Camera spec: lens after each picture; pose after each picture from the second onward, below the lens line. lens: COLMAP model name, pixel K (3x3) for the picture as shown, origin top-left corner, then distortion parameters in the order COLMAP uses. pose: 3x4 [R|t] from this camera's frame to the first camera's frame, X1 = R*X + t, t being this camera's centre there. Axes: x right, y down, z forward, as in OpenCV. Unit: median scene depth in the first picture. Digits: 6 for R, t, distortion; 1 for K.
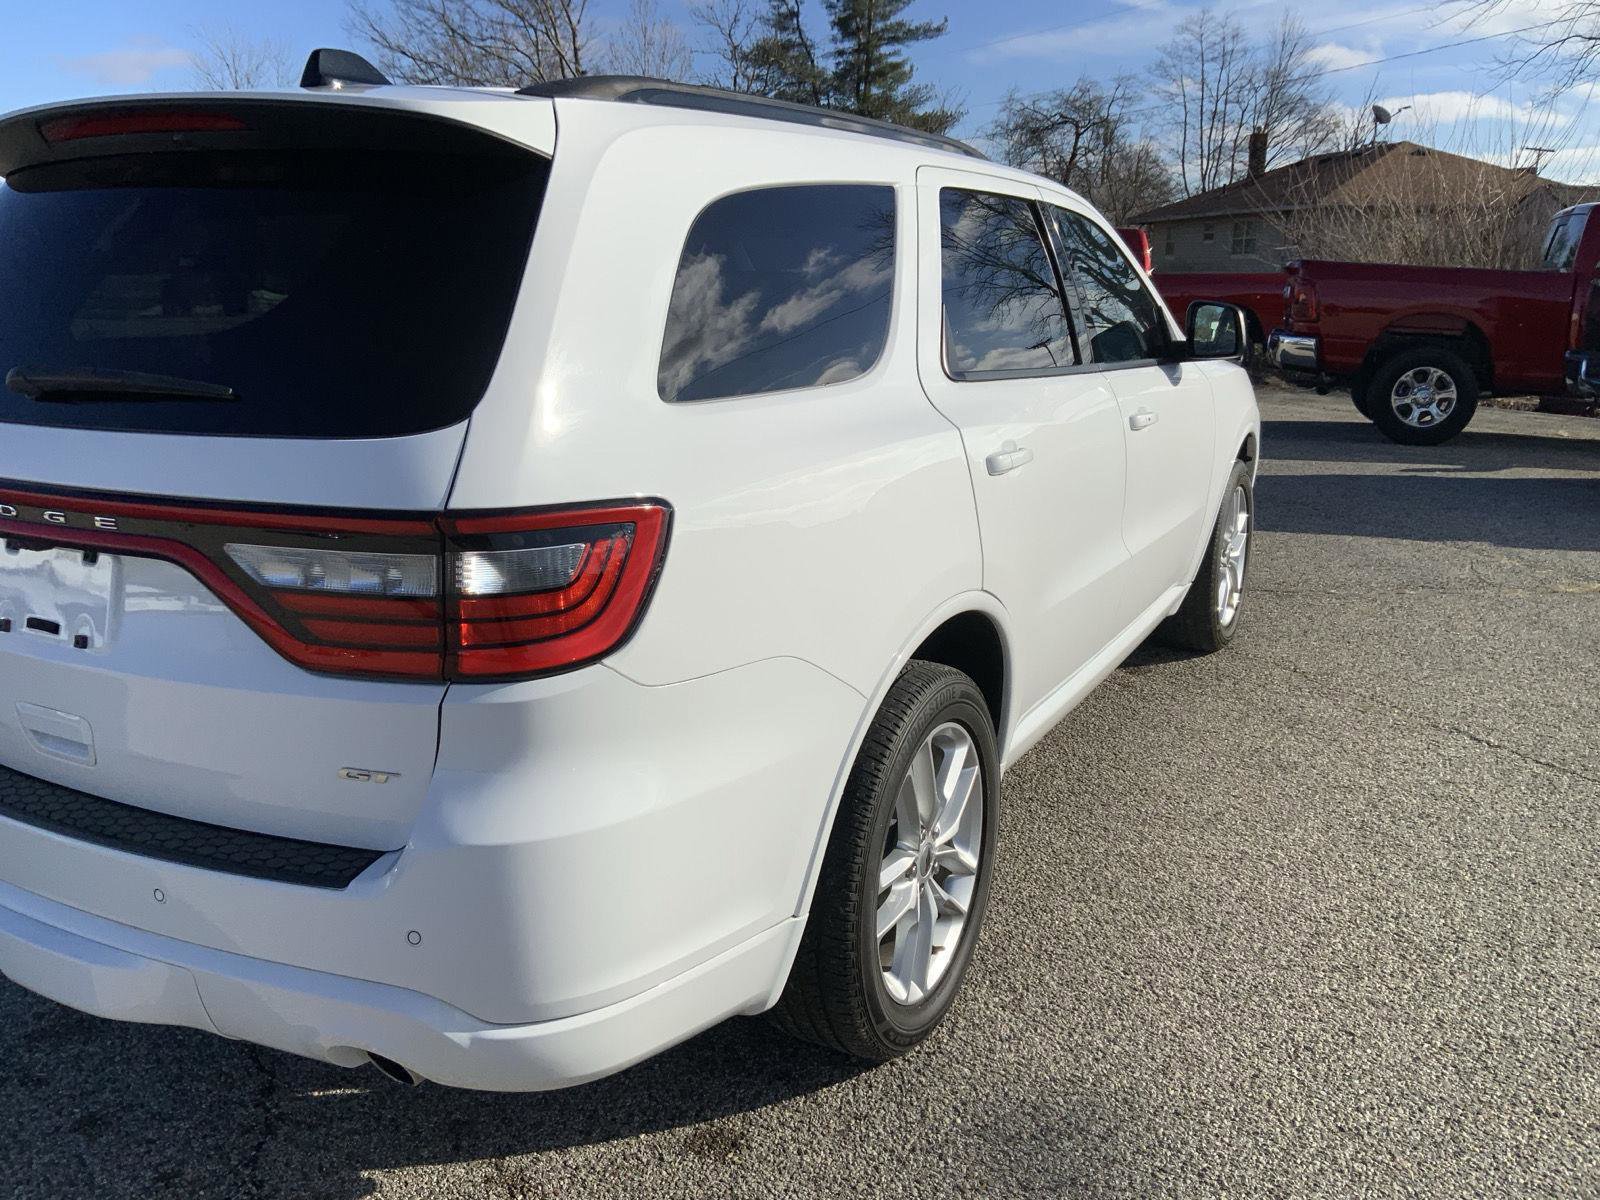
lens RADIAL K [[1333.0, 0, 812.7], [0, 1333.0, 594.6], [0, 0, 1]] dist [0.018516, -0.057854]
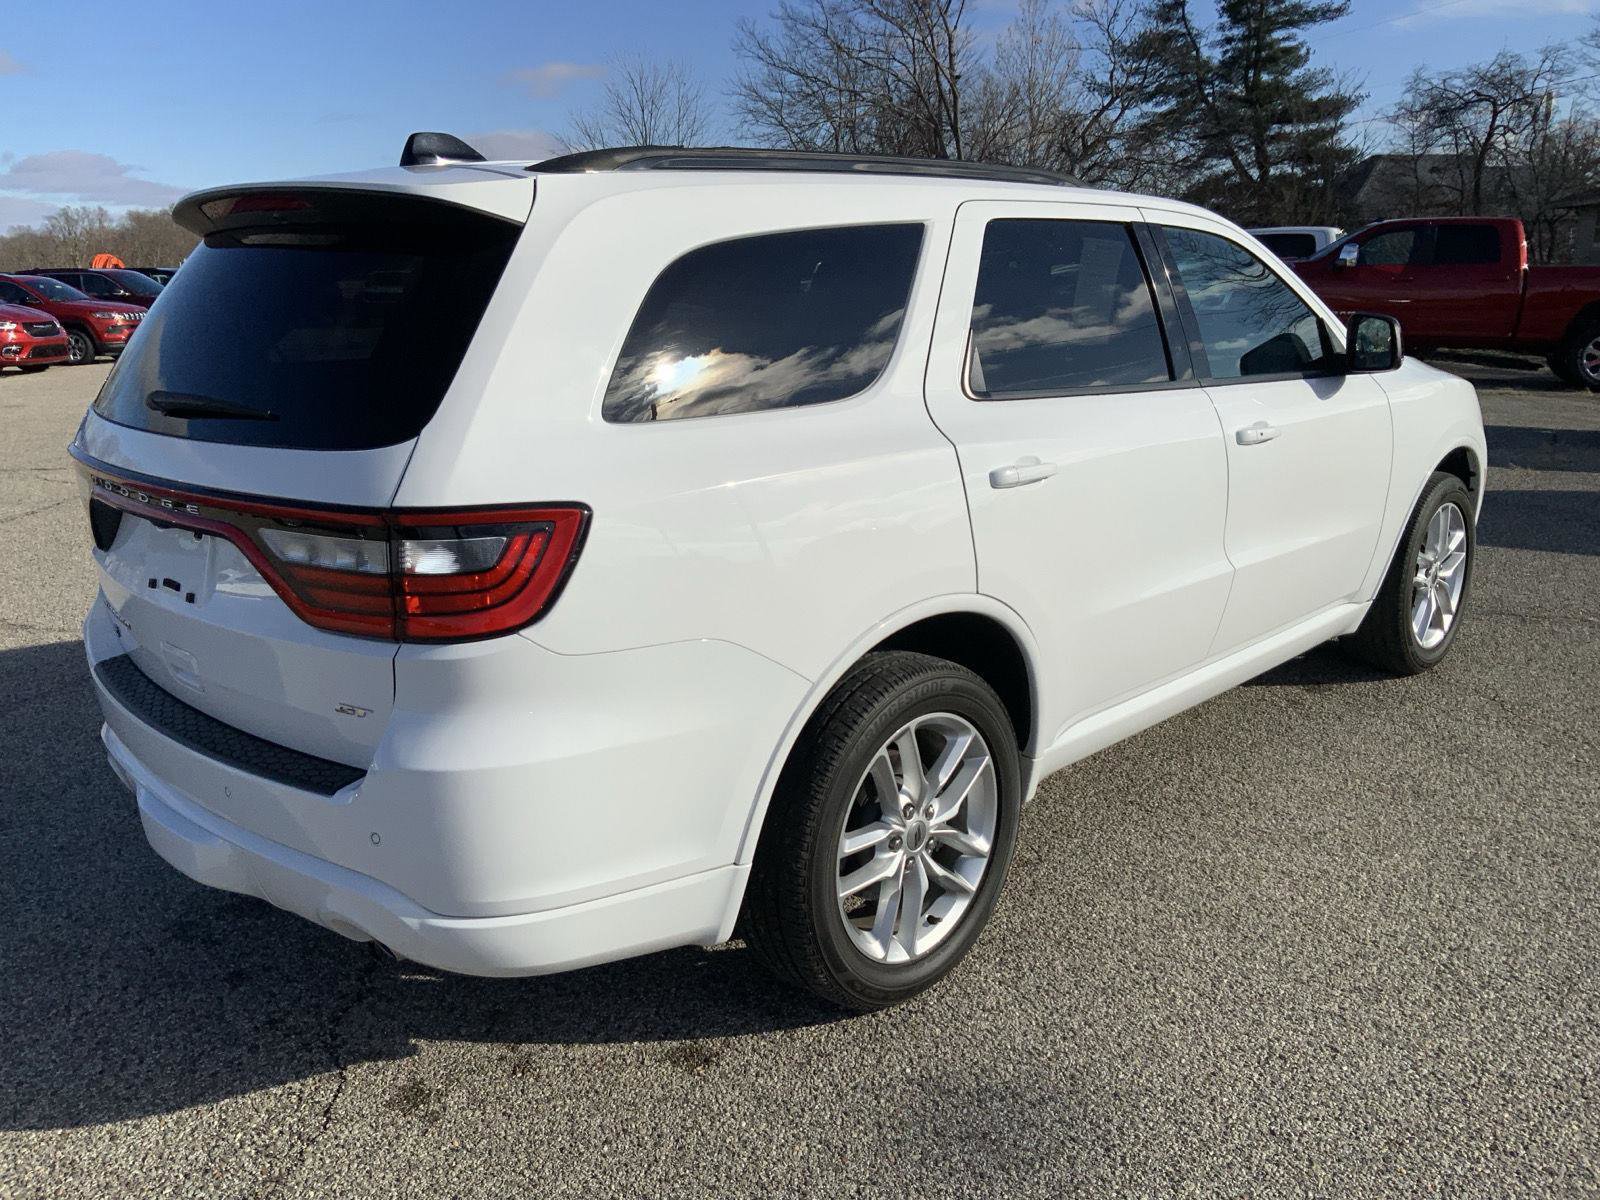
lens RADIAL K [[1333.0, 0, 816.4], [0, 1333.0, 590.7], [0, 0, 1]] dist [0.018516, -0.057854]
pose [[0.961356, 0.044920, -0.271617, 0.308410], [-0.045300, 0.998962, 0.004874, -0.004892], [0.271554, 0.007619, 0.962393, -0.085341]]
